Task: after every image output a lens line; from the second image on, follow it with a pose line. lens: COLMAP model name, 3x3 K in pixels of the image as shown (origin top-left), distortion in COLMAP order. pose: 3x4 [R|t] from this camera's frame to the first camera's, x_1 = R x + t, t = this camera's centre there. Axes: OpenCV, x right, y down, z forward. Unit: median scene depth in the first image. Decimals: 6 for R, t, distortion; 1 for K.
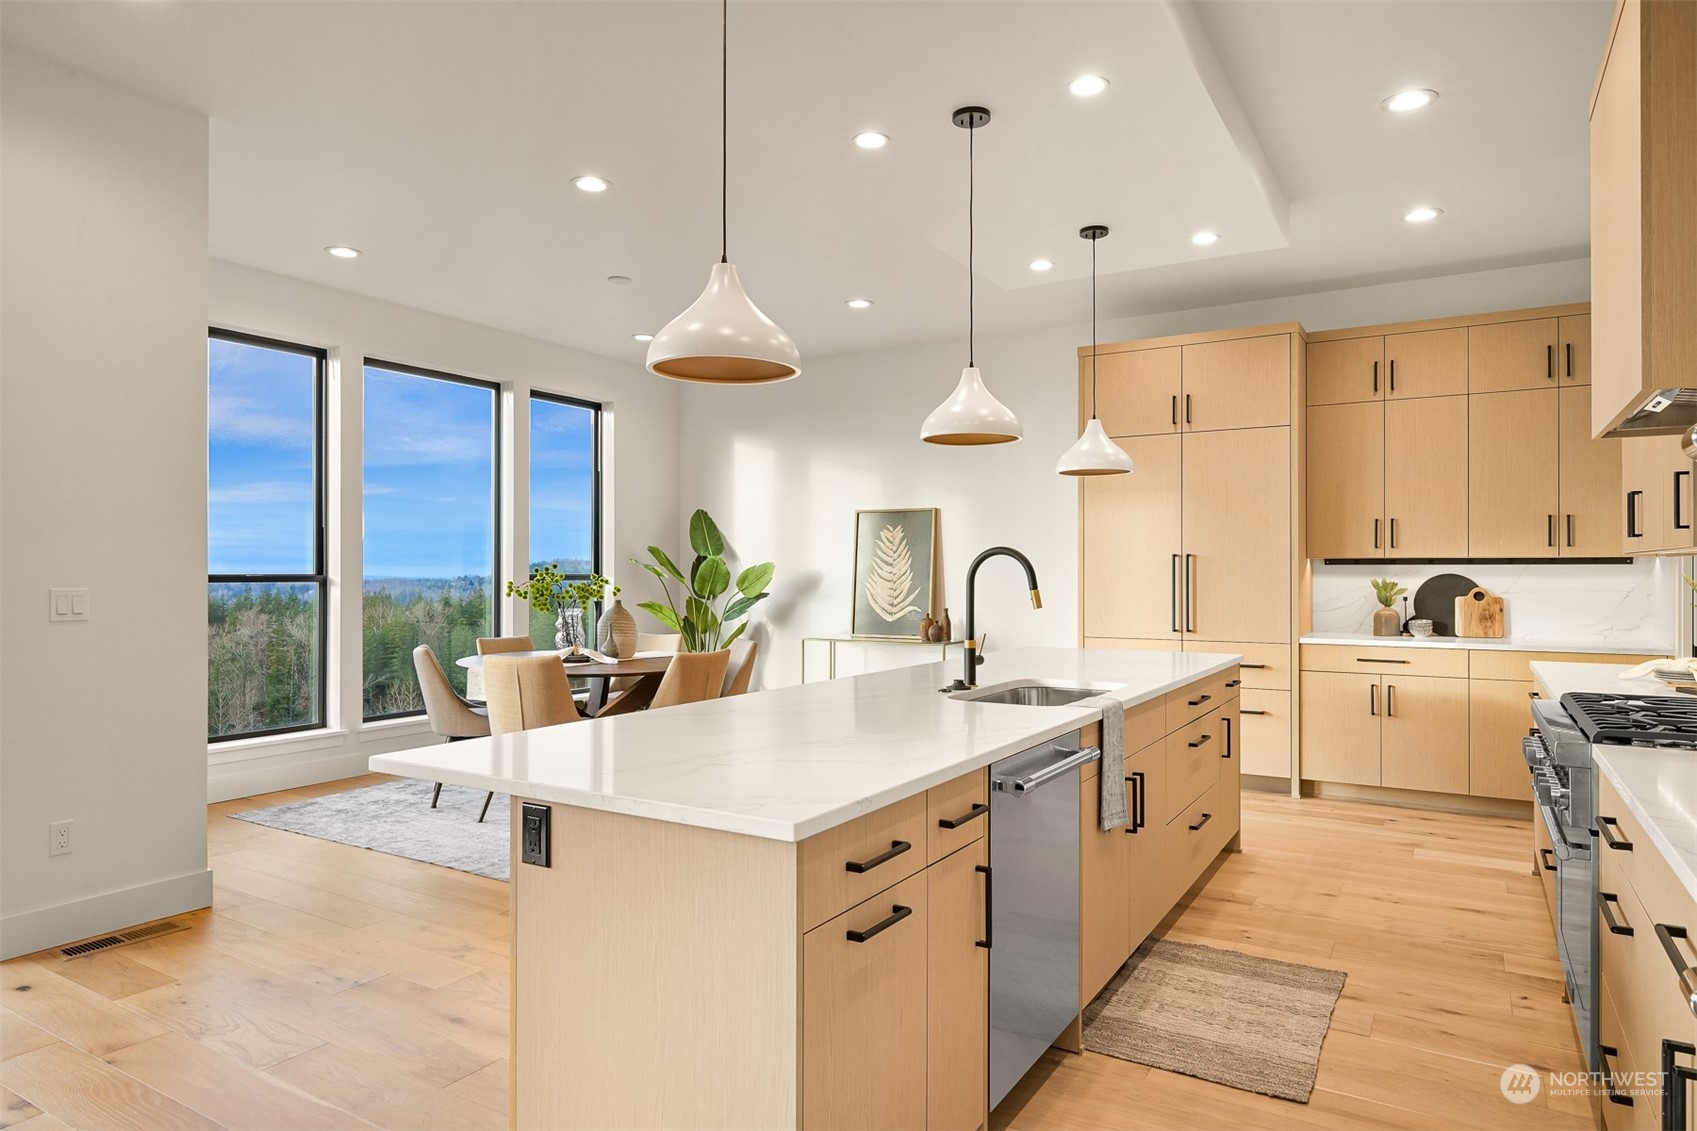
lens RADIAL K [[1021.1, 0, 847.9], [0, 1021.1, 568.0], [0, 0, 1]] dist [-0.009064, -0.000926]
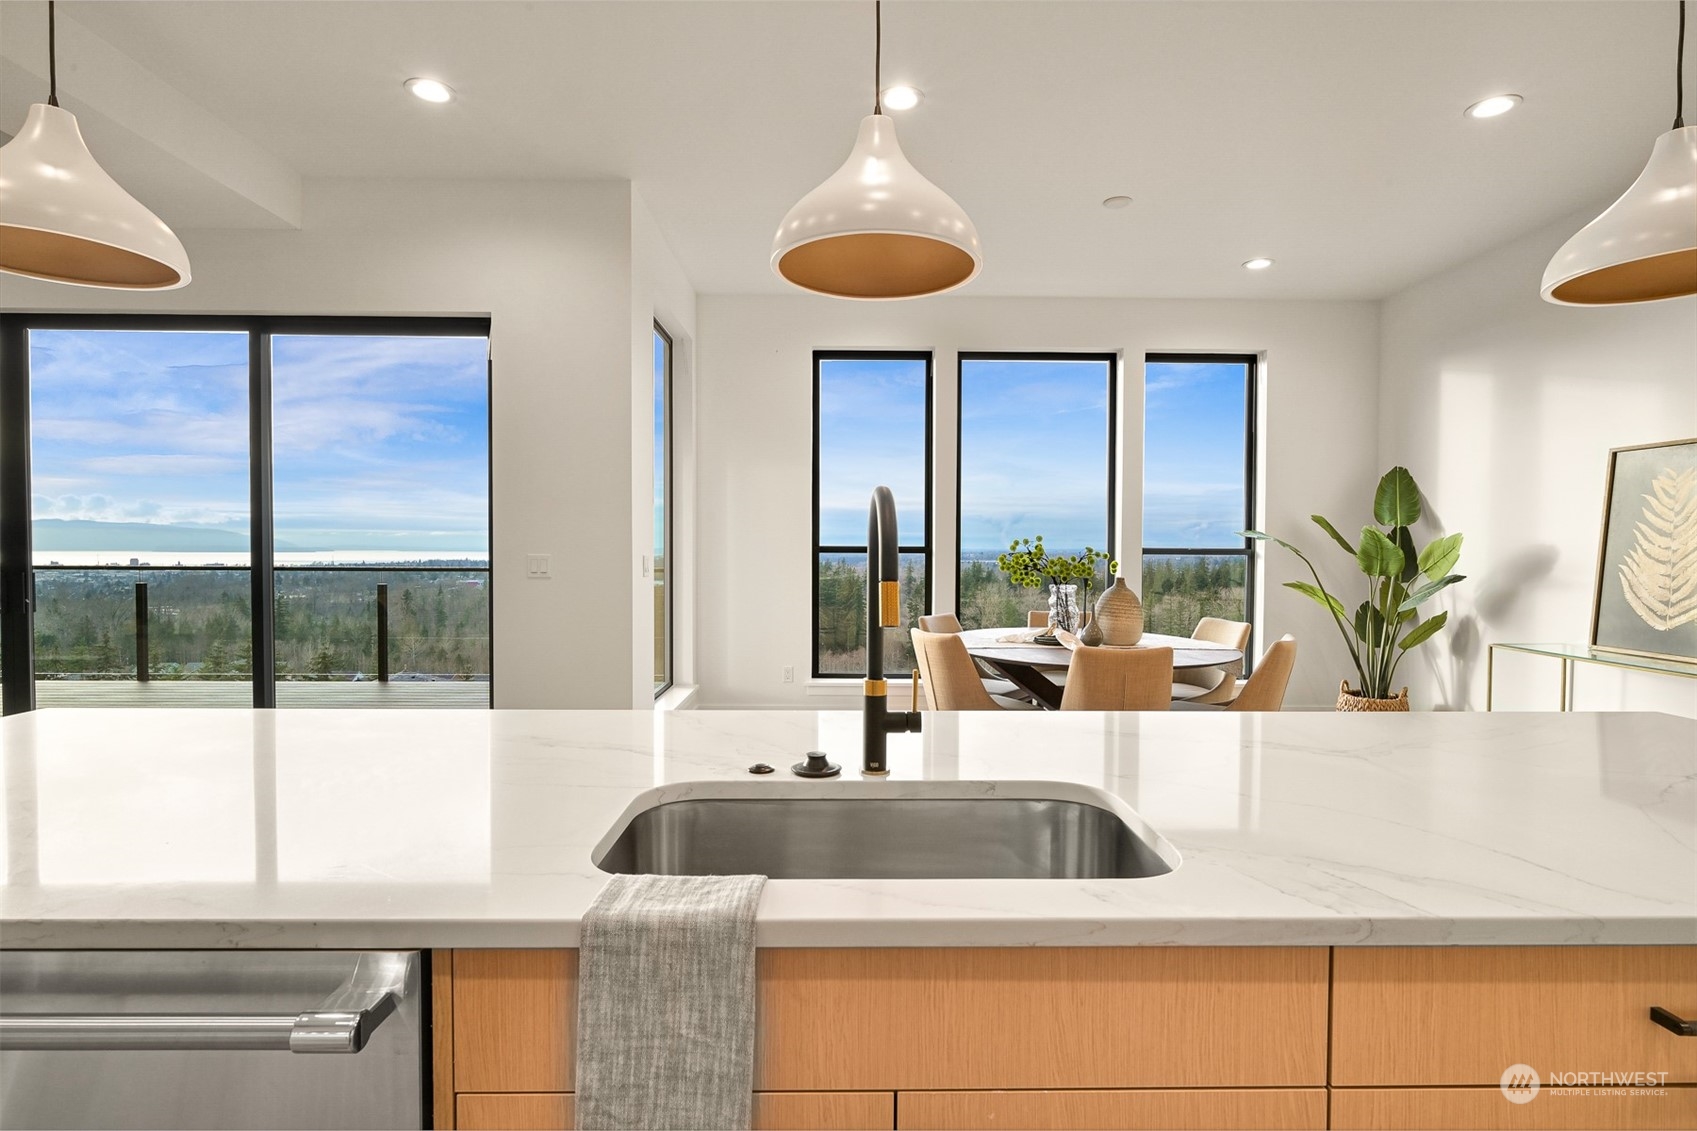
lens RADIAL K [[837.7, 0, 848.4], [0, 837.7, 561.8], [0, 0, 1]] dist [0.000365, 0.000231]
pose [[0.527317, 0.018894, -0.849458, 0.200059], [-0.000453, 0.999759, 0.021955, 0.001873], [0.849668, -0.011192, 0.527199, 0.337393]]
